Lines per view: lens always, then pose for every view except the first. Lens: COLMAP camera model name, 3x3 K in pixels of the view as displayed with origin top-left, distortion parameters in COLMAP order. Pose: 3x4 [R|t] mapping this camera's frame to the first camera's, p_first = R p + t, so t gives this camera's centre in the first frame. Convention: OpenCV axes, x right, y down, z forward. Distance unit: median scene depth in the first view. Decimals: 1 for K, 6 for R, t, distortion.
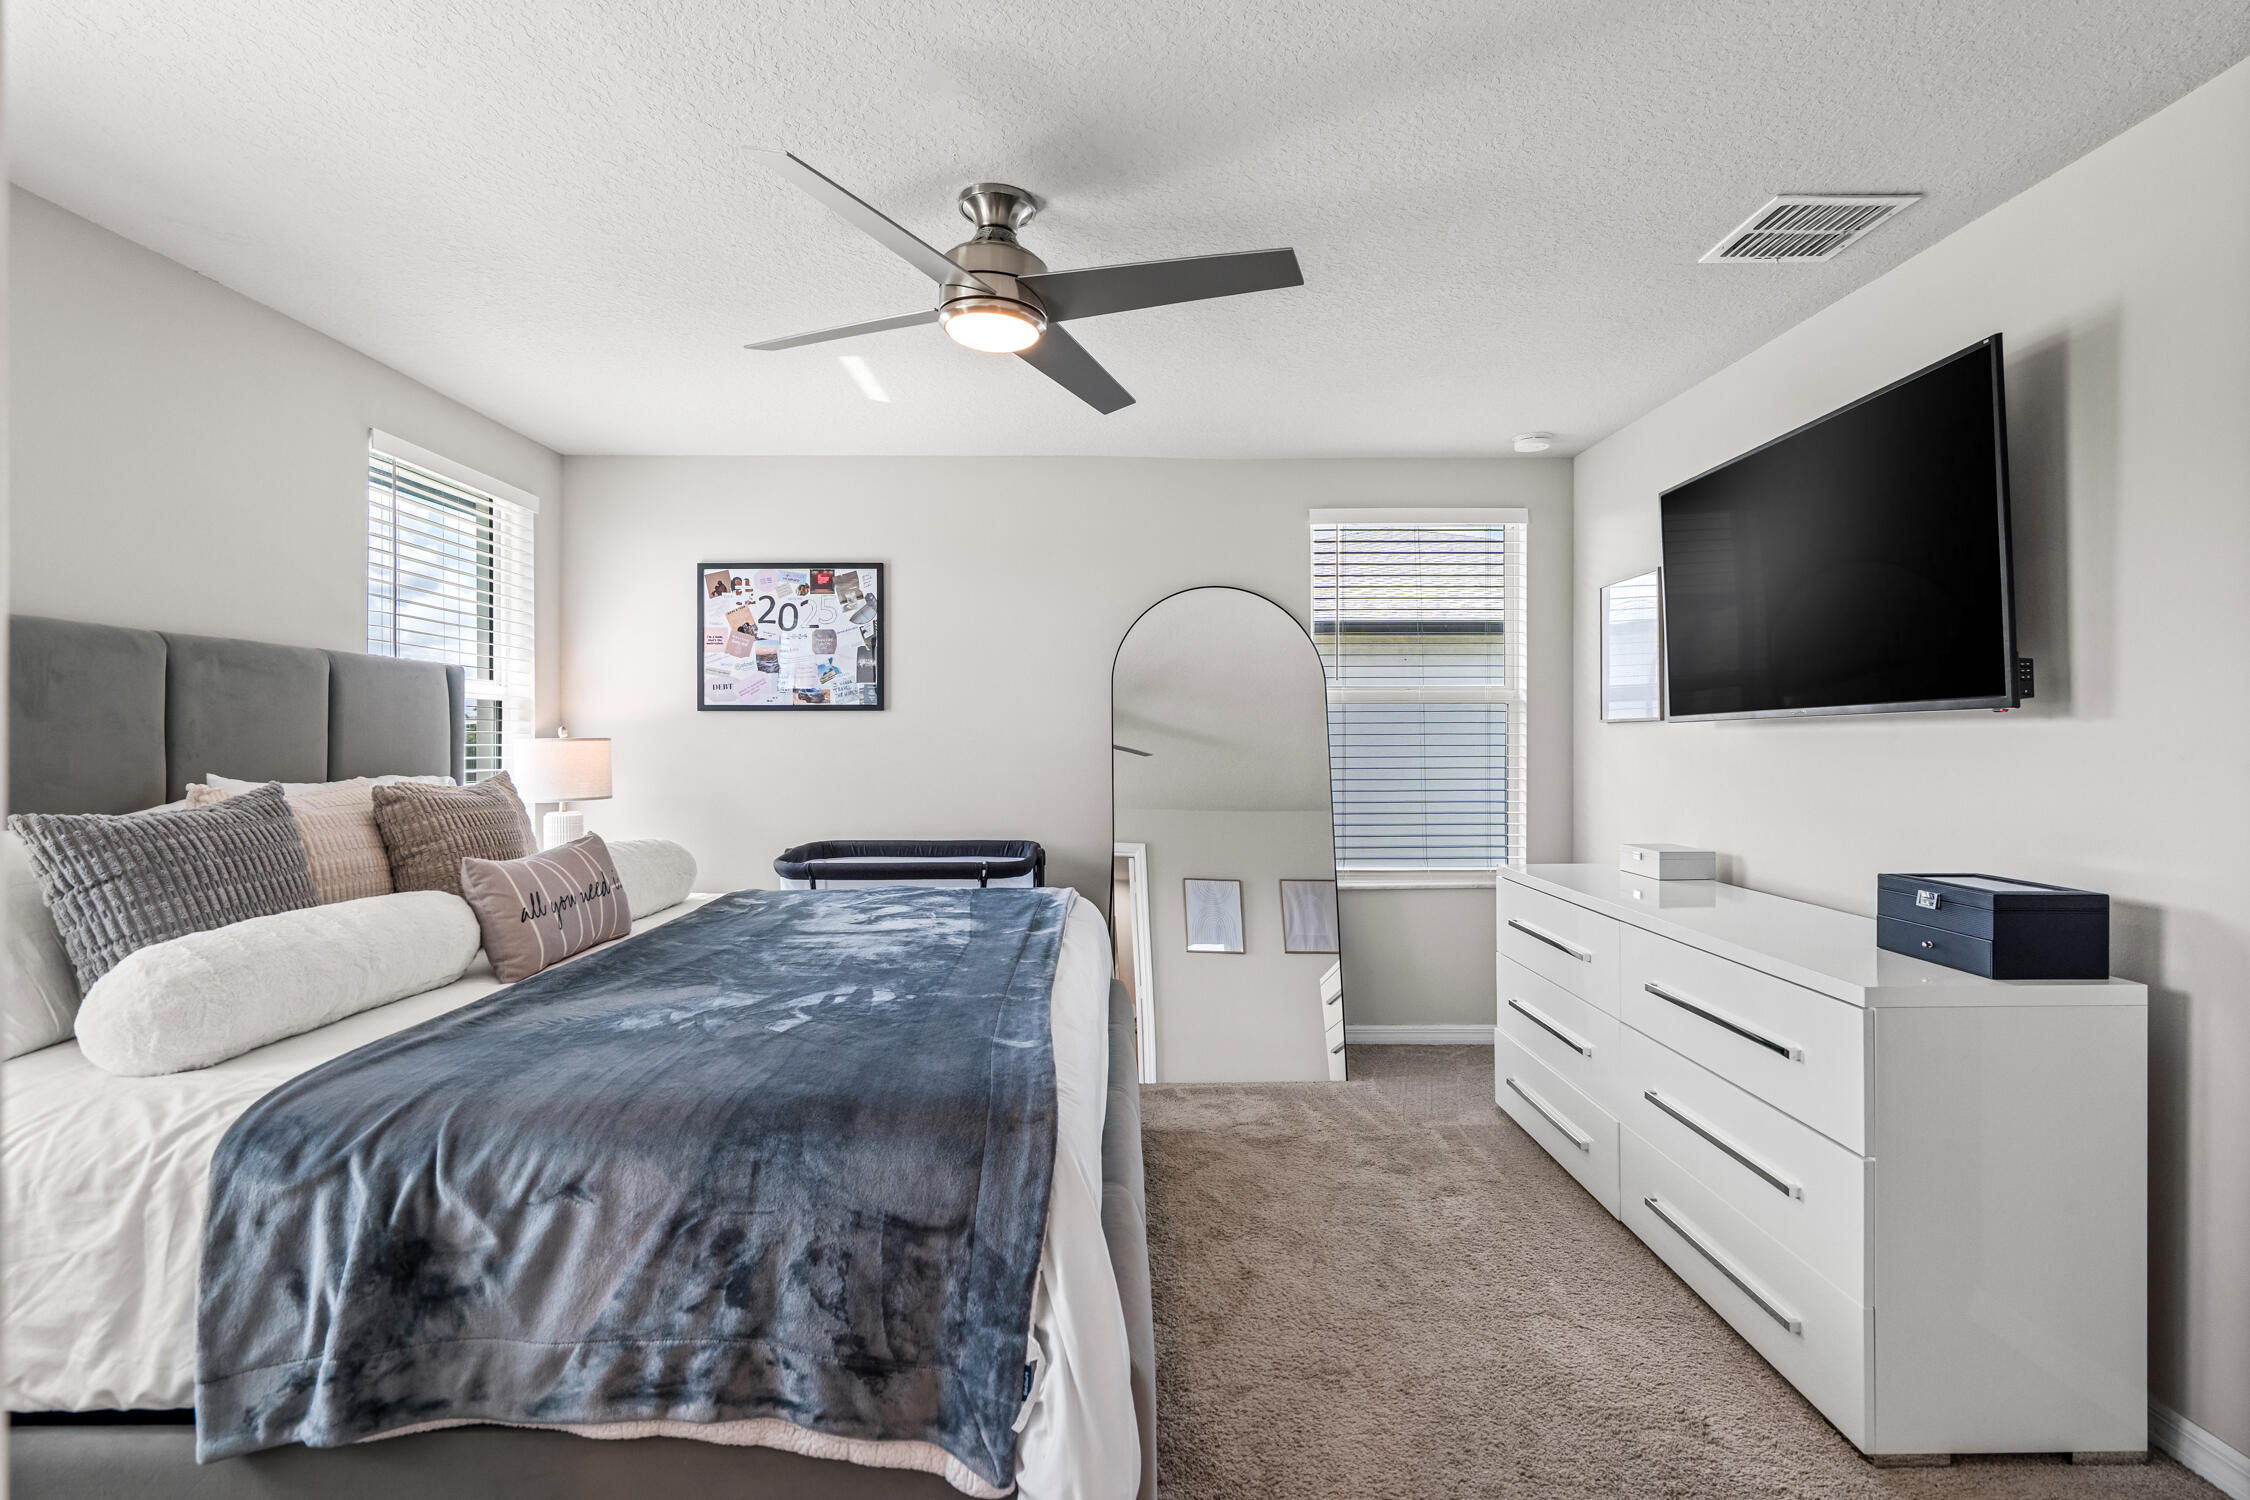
lens RADIAL K [[1026.6, 0, 1120.5], [0, 1026.6, 738.4], [0, 0, 1]] dist [-0.000260, 0.001140]
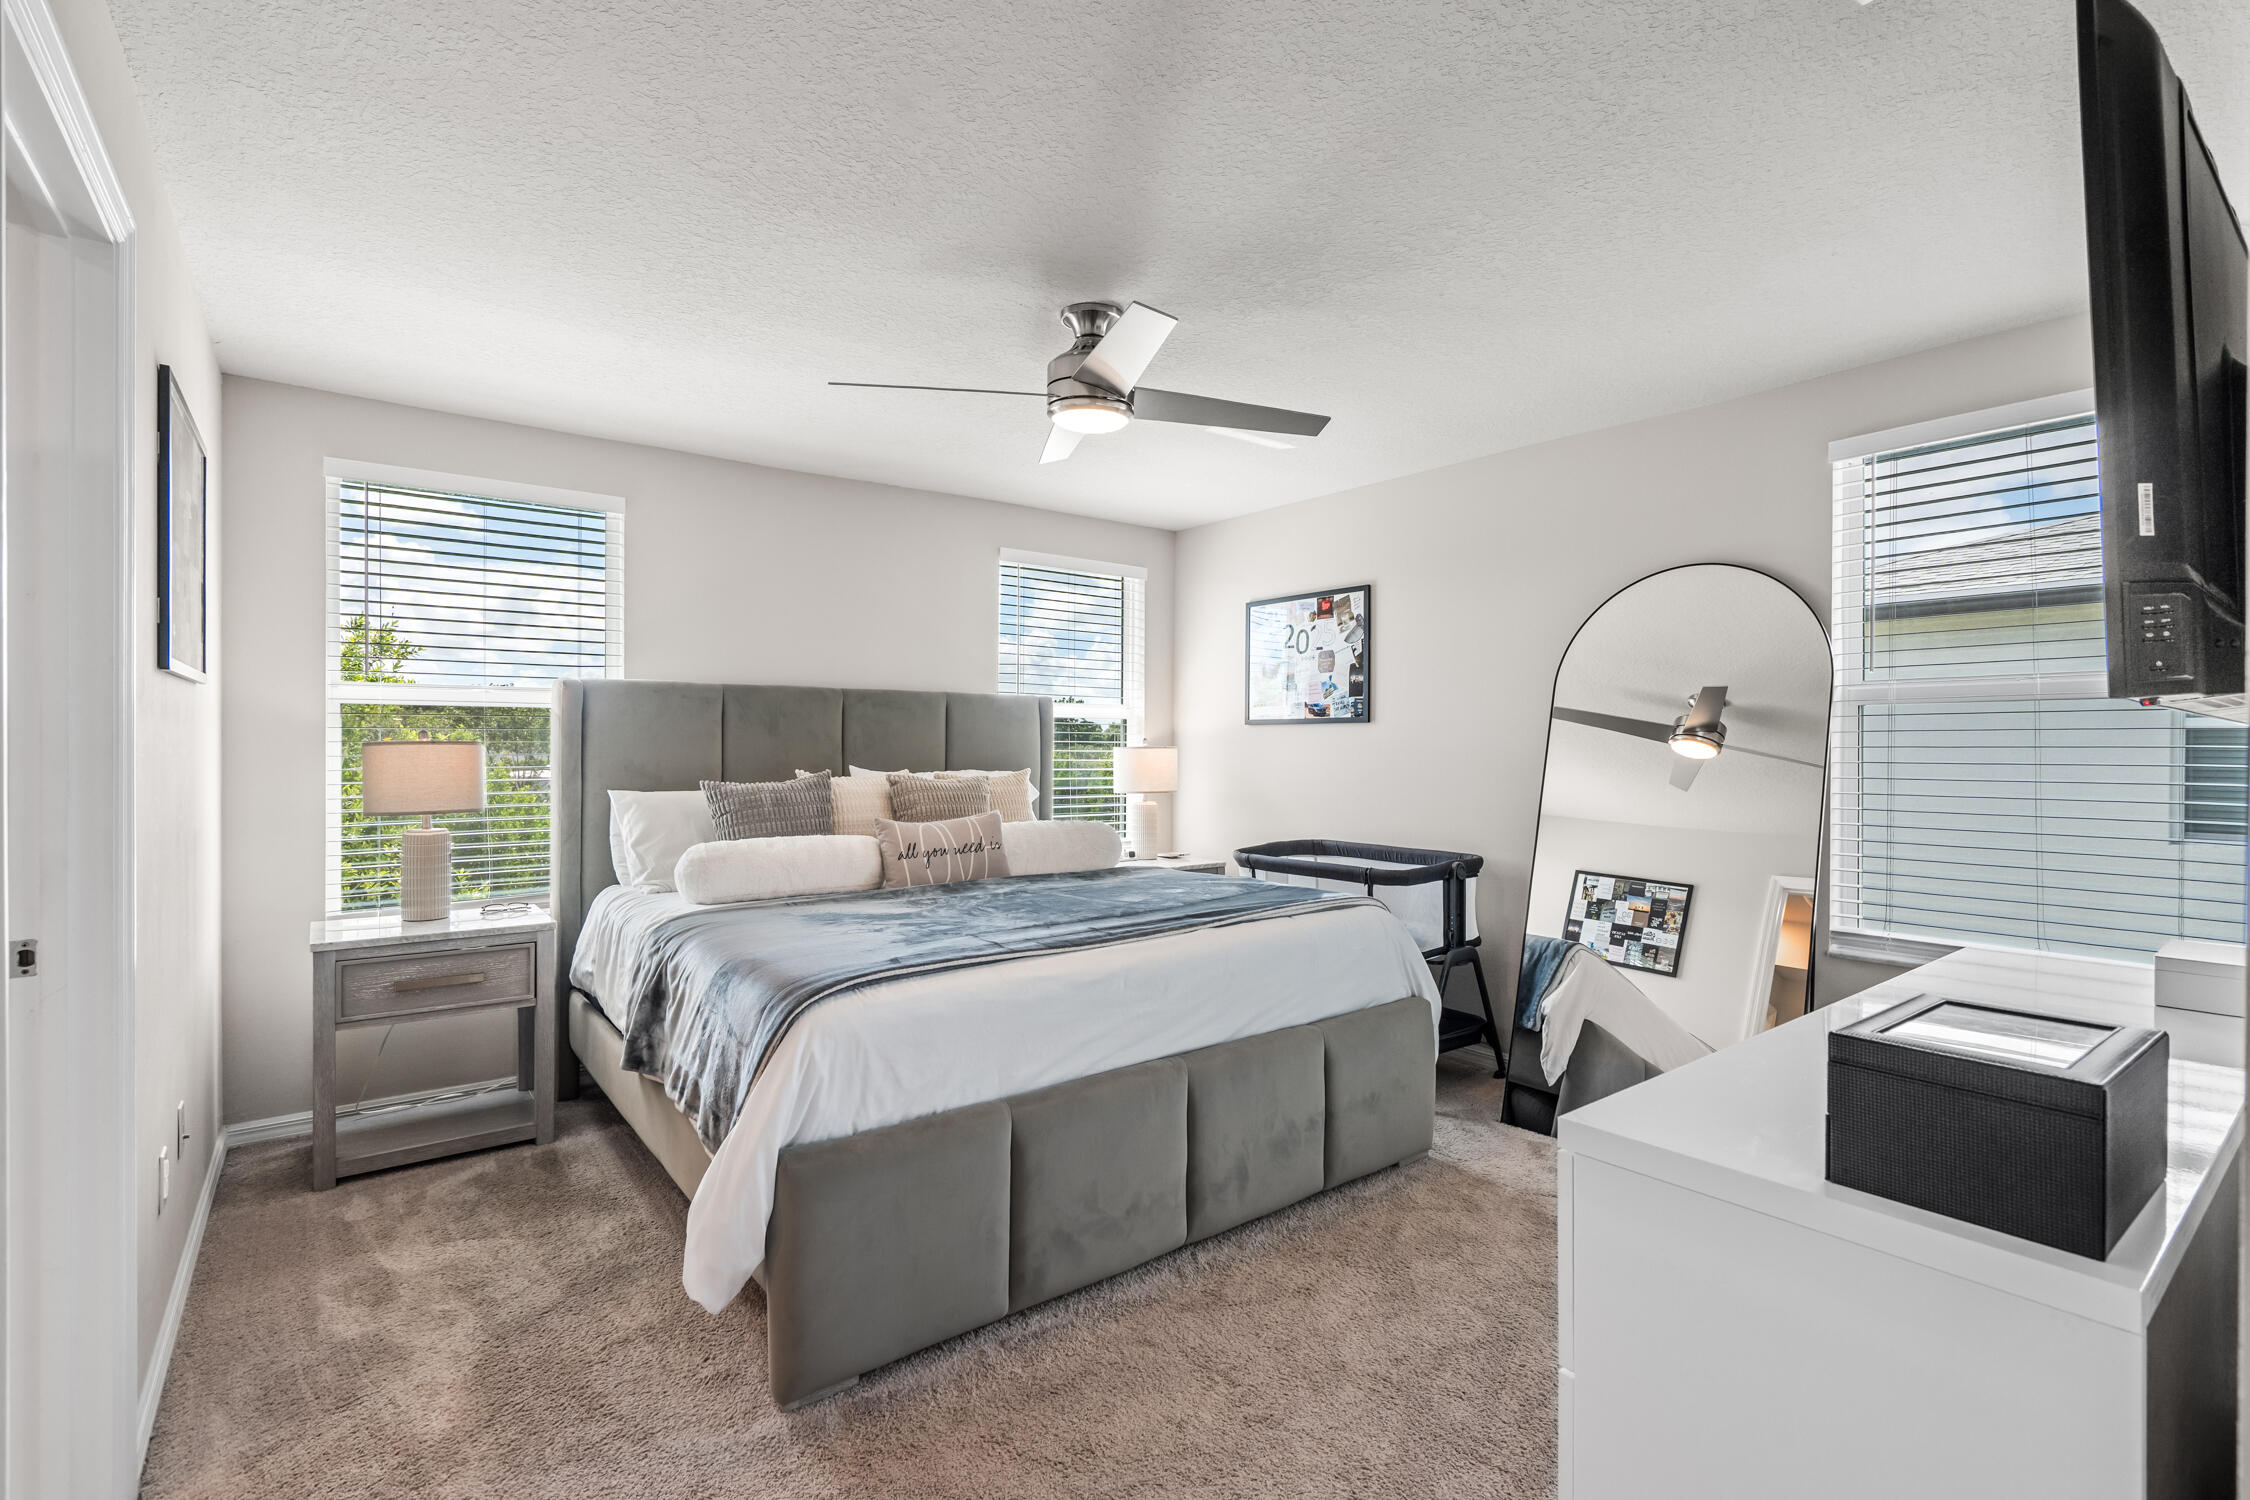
lens RADIAL K [[1026.6, 0, 1124.3], [0, 1026.6, 746.9], [0, 0, 1]] dist [-0.000260, 0.001140]
pose [[0.609116, 0.005076, -0.793065, 0.462172], [-0.005412, 0.999983, 0.002243, -0.002747], [0.793062, 0.002925, 0.609133, 0.147441]]
